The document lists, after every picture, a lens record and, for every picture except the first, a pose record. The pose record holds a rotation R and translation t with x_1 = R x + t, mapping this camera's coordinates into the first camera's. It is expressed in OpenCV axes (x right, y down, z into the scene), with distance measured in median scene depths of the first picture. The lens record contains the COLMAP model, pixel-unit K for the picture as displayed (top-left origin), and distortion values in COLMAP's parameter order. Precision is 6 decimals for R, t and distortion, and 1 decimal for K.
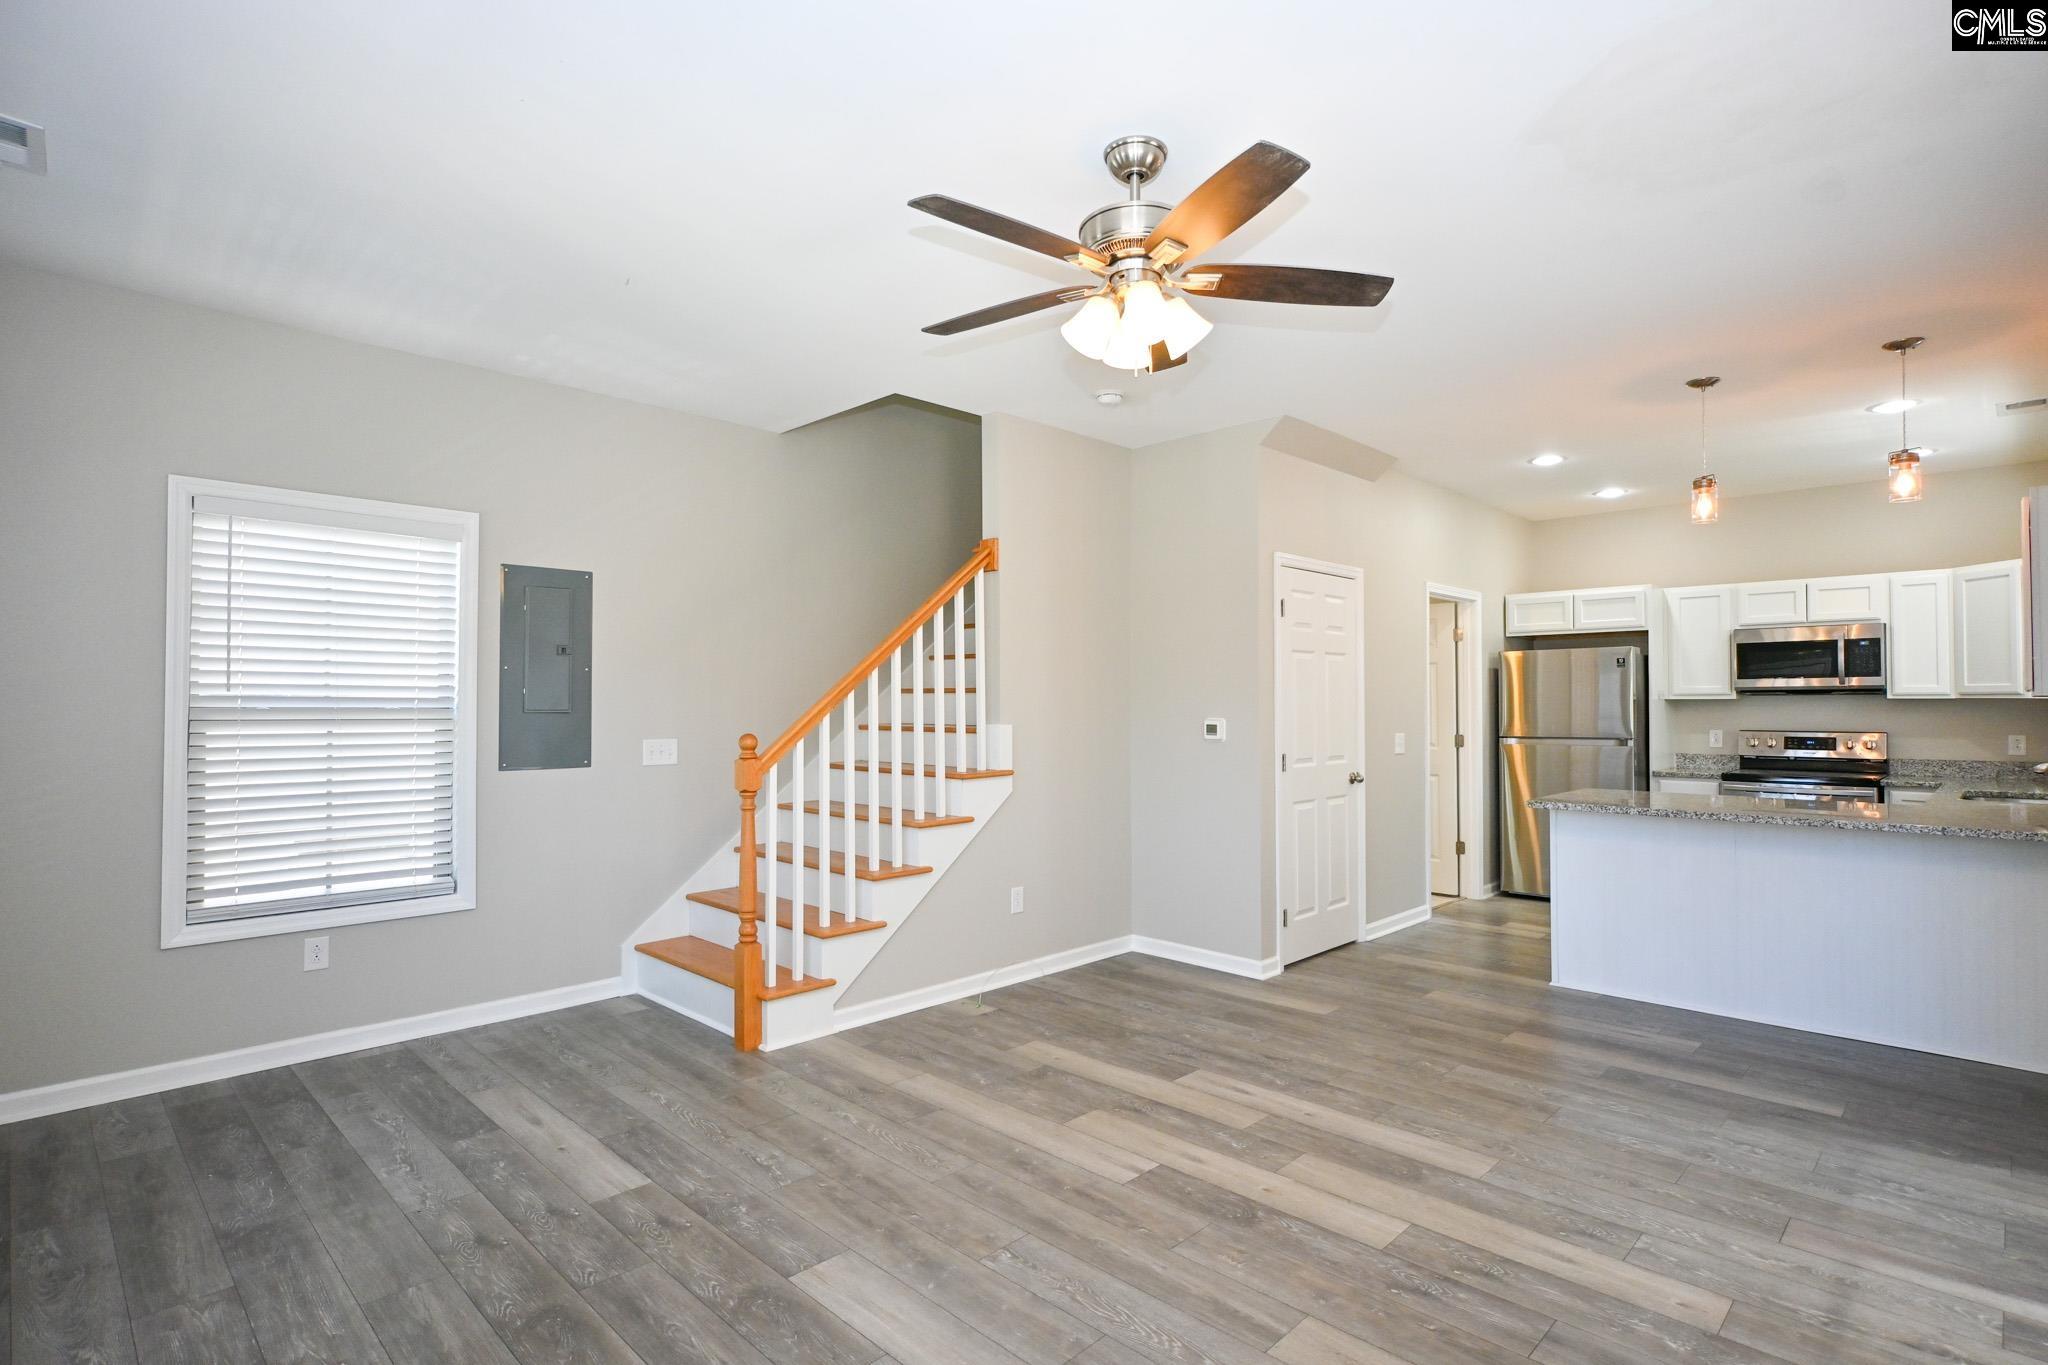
lens RADIAL K [[1011.8, 0, 1029.7], [0, 1011.8, 688.8], [0, 0, 1]] dist [-0.004260, 0.000568]
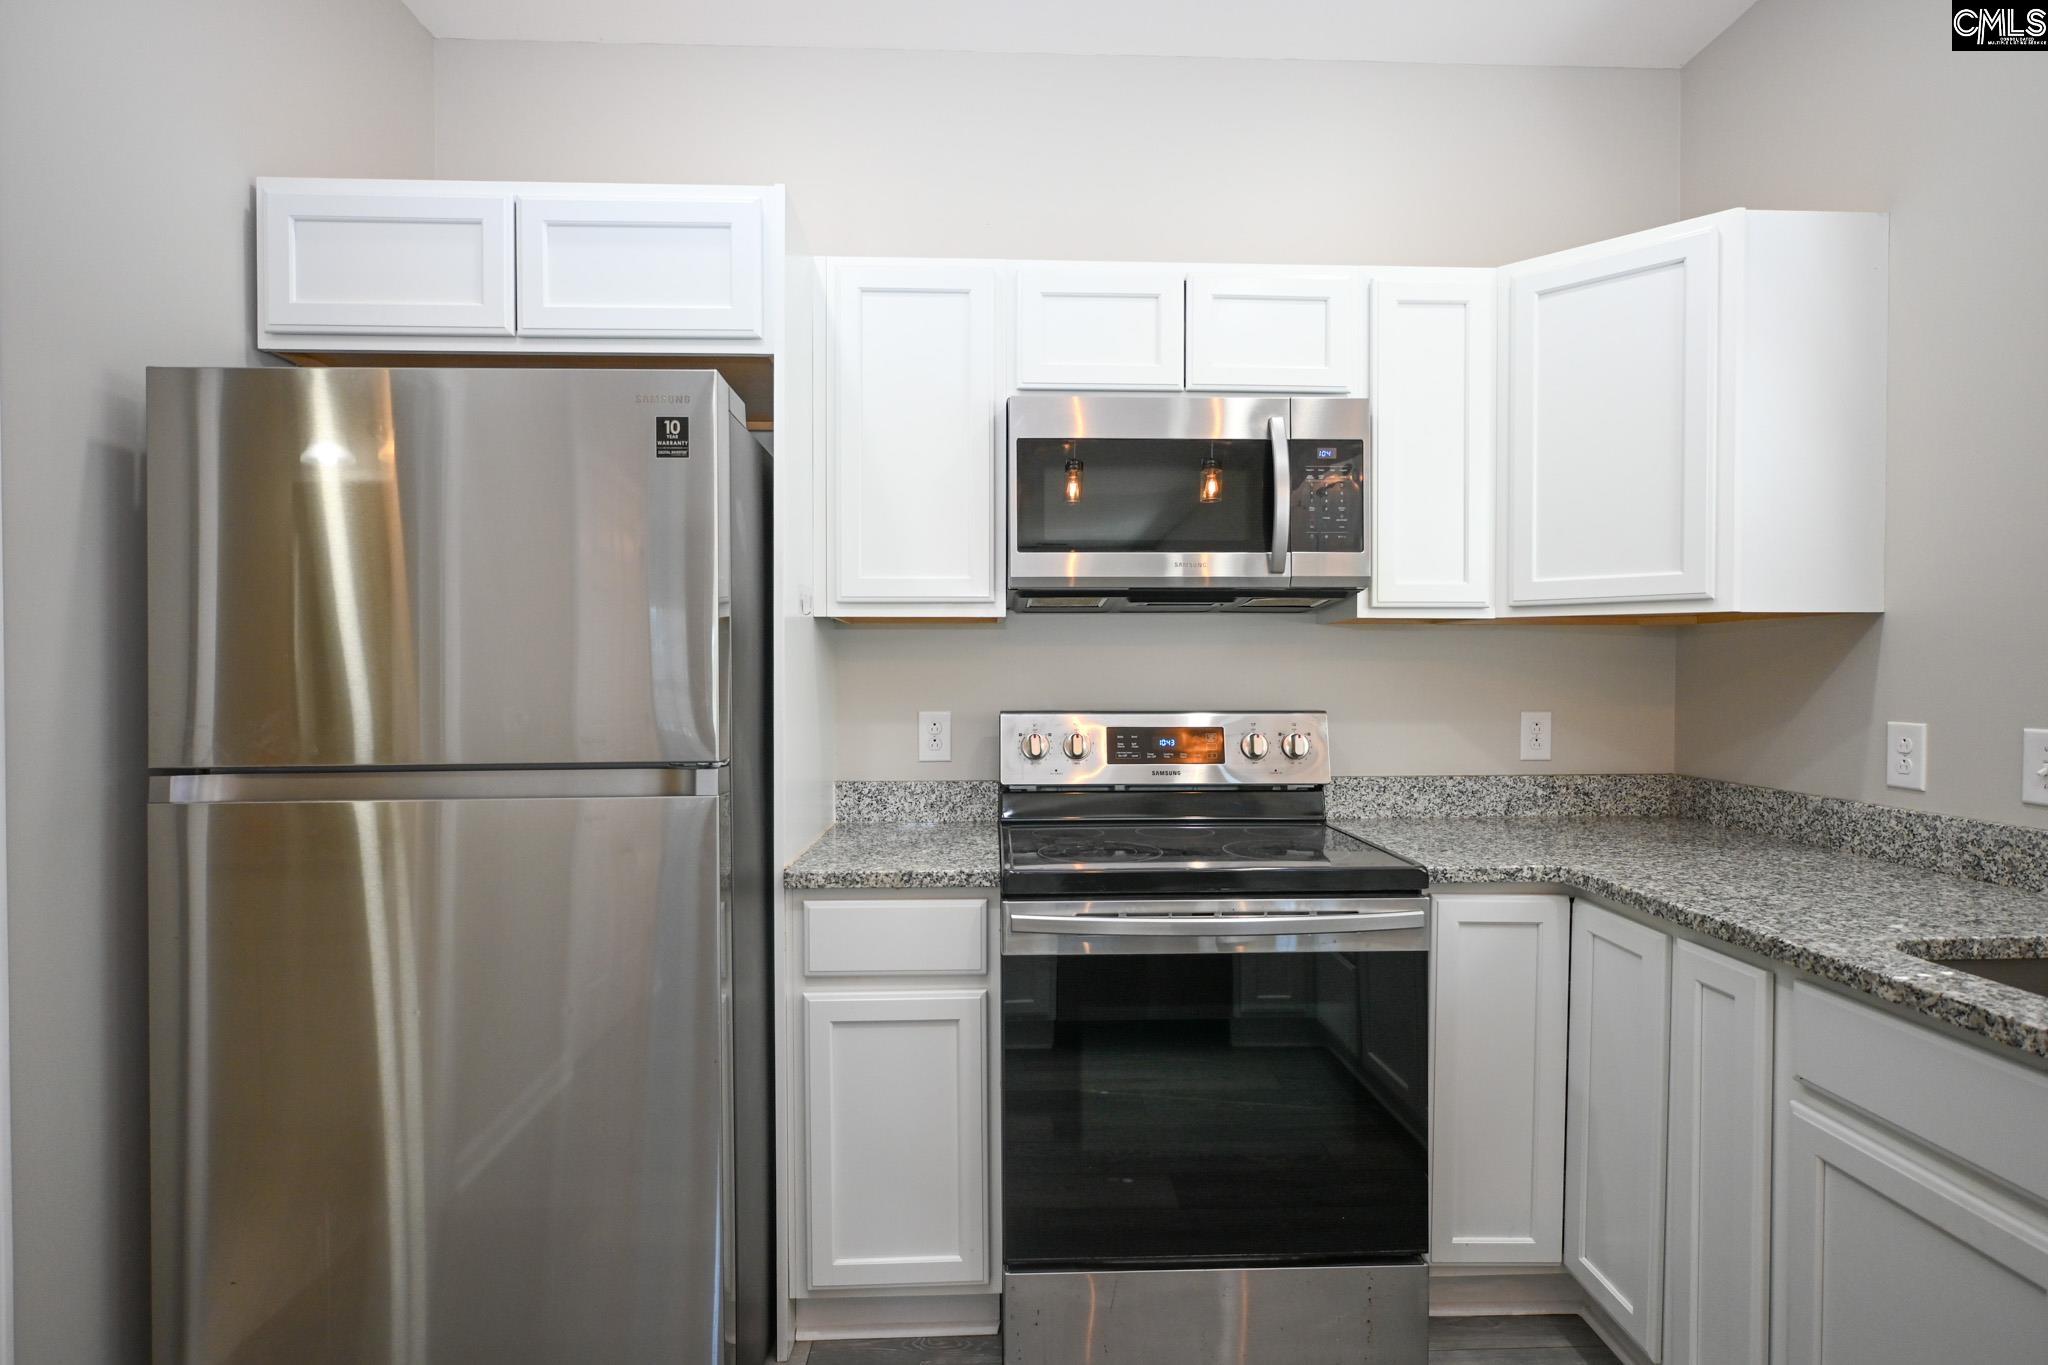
lens RADIAL K [[1025.4, 0, 1029.5], [0, 1025.4, 684.6], [0, 0, 1]] dist [-0.001441, 0.001410]
pose [[0.682871, -0.008894, 0.730485, 0.793020], [-0.011501, 0.999671, 0.022923, 0.041440], [-0.730449, -0.024054, 0.682544, 1.315747]]
